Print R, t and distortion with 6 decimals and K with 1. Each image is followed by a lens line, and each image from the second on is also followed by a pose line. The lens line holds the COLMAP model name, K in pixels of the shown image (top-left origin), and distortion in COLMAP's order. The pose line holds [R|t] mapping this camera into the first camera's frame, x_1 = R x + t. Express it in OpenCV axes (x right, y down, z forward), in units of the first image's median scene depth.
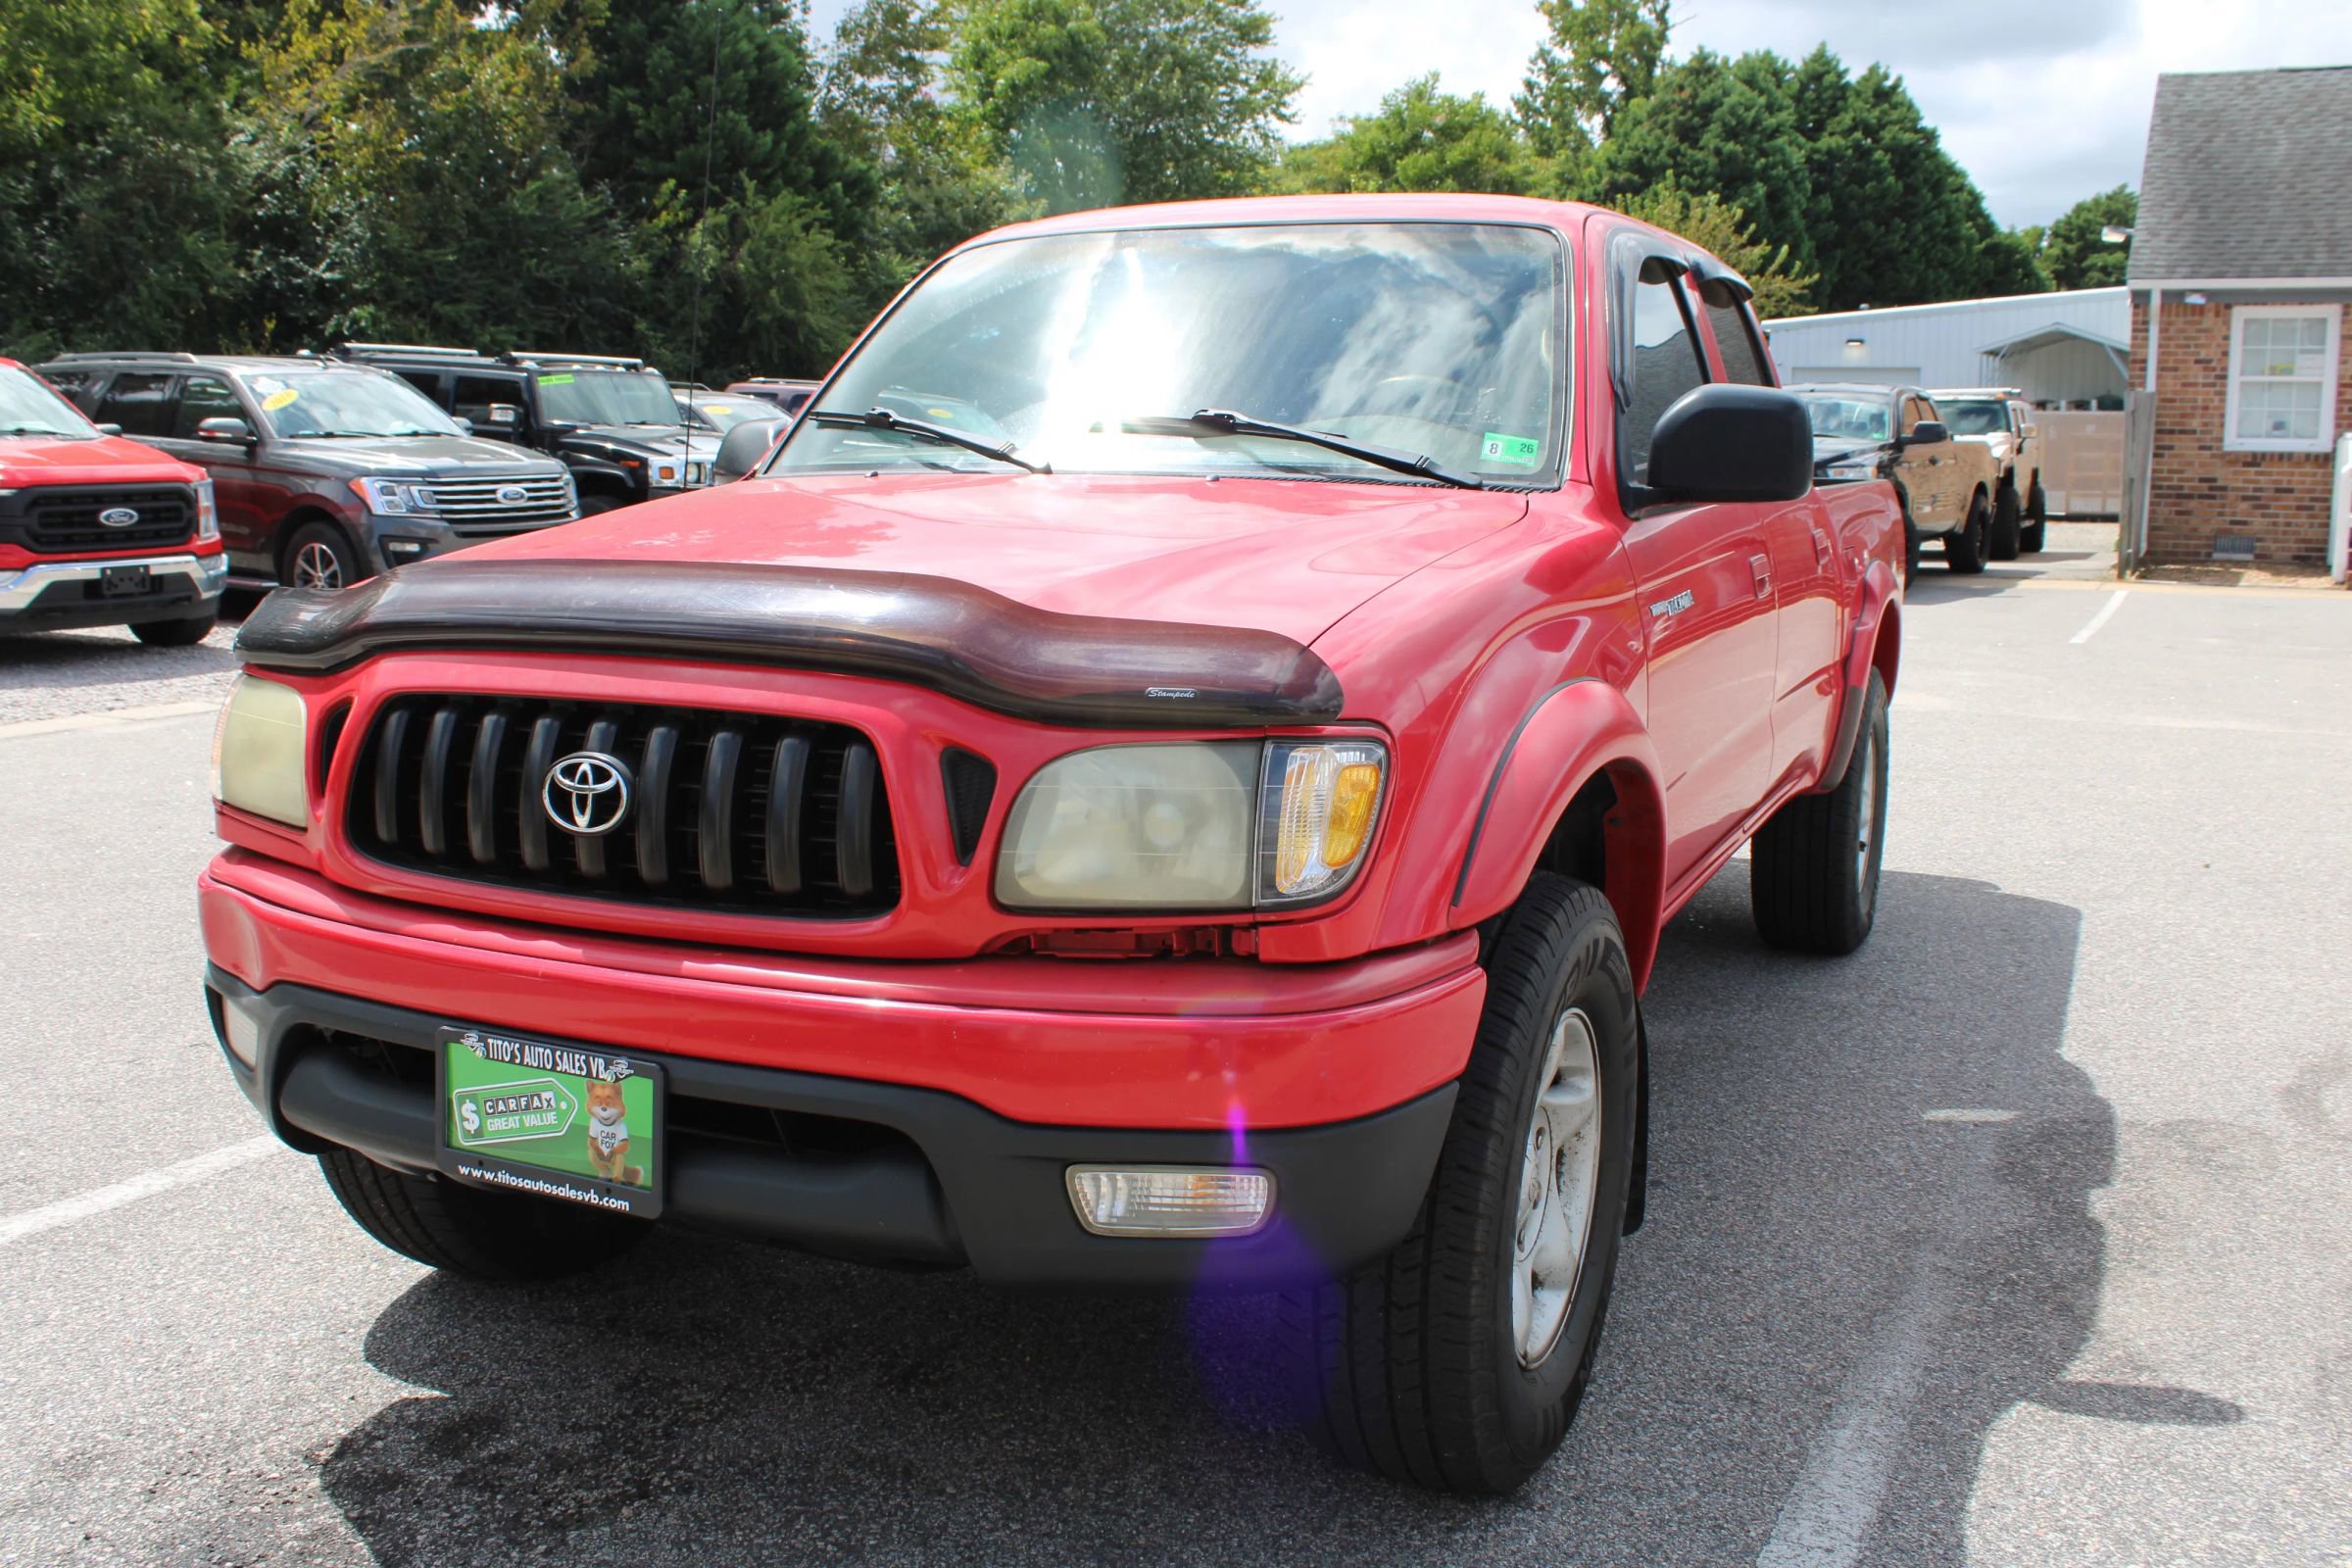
lens RADIAL K [[2120.4, 0, 1176.0], [0, 2120.4, 784.0], [0, 0, 1]] dist [-0.127483, 0.082489]
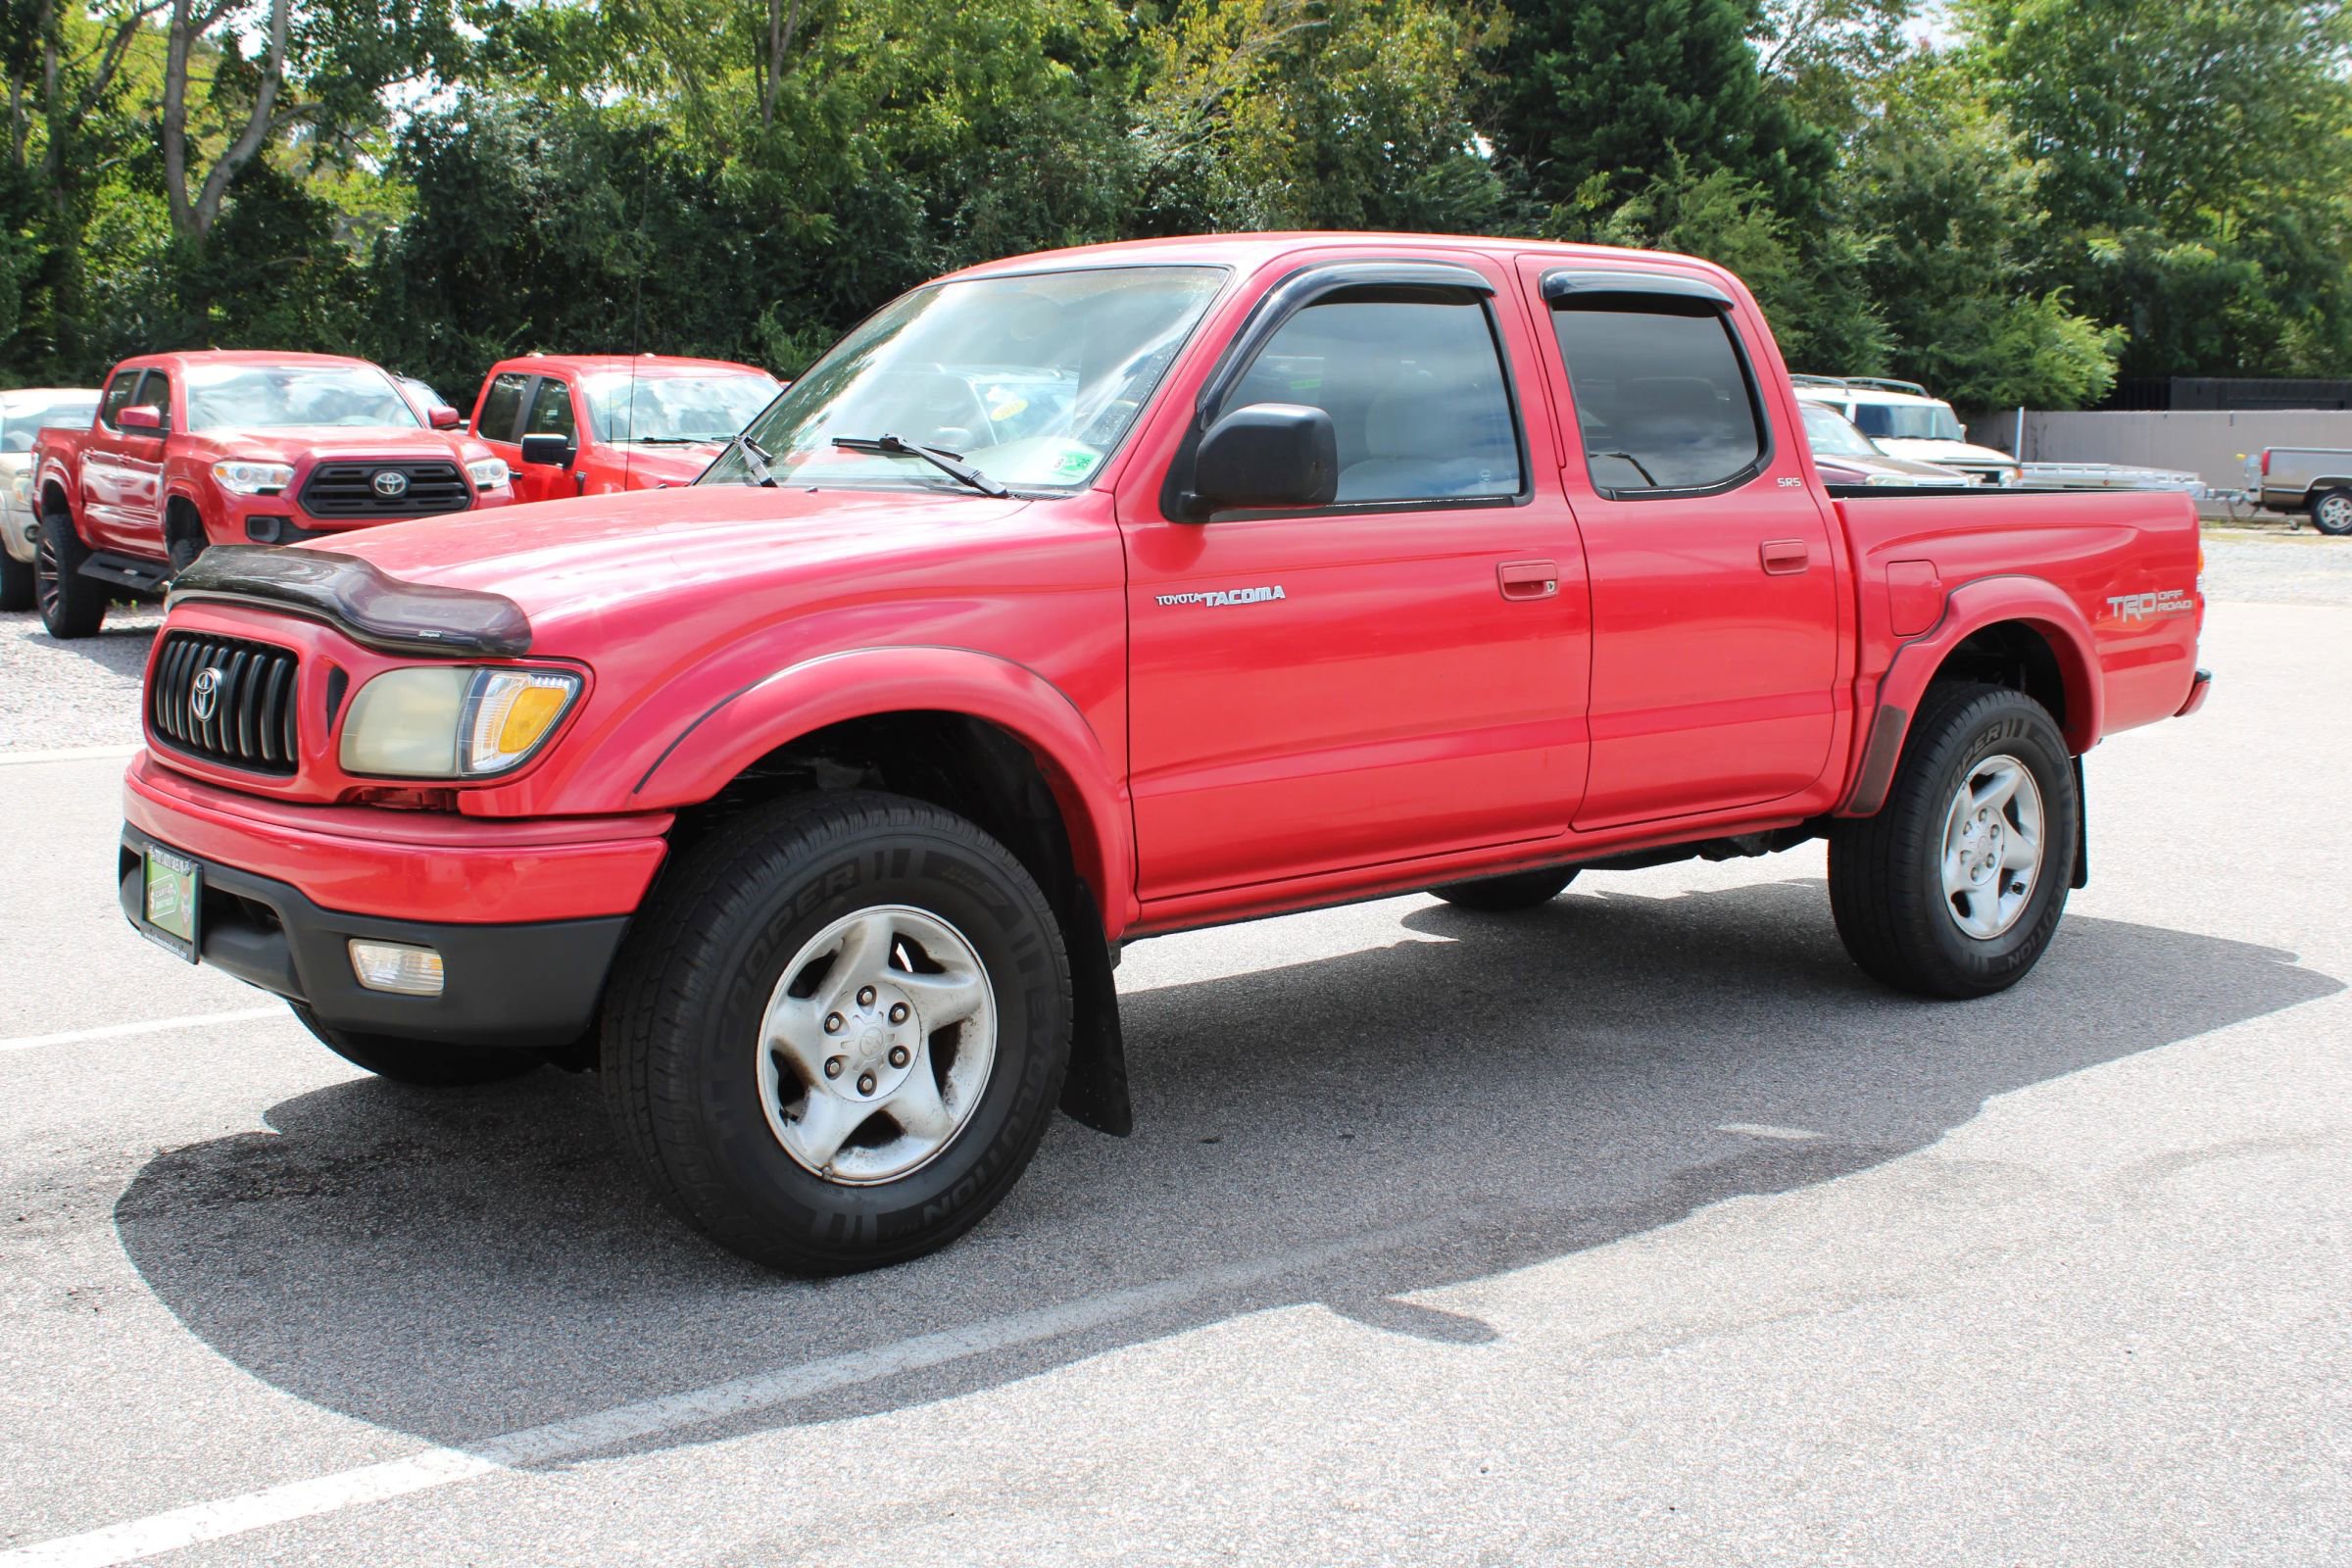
lens RADIAL K [[2476.9, 0, 1176.0], [0, 2476.9, 784.0], [0, 0, 1]] dist [-0.115603, 0.118780]
pose [[0.902739, 0.050777, -0.427181, 0.782472], [-0.061617, 0.998033, -0.011580, 0.032848], [0.425753, 0.036775, 0.904092, -0.222847]]
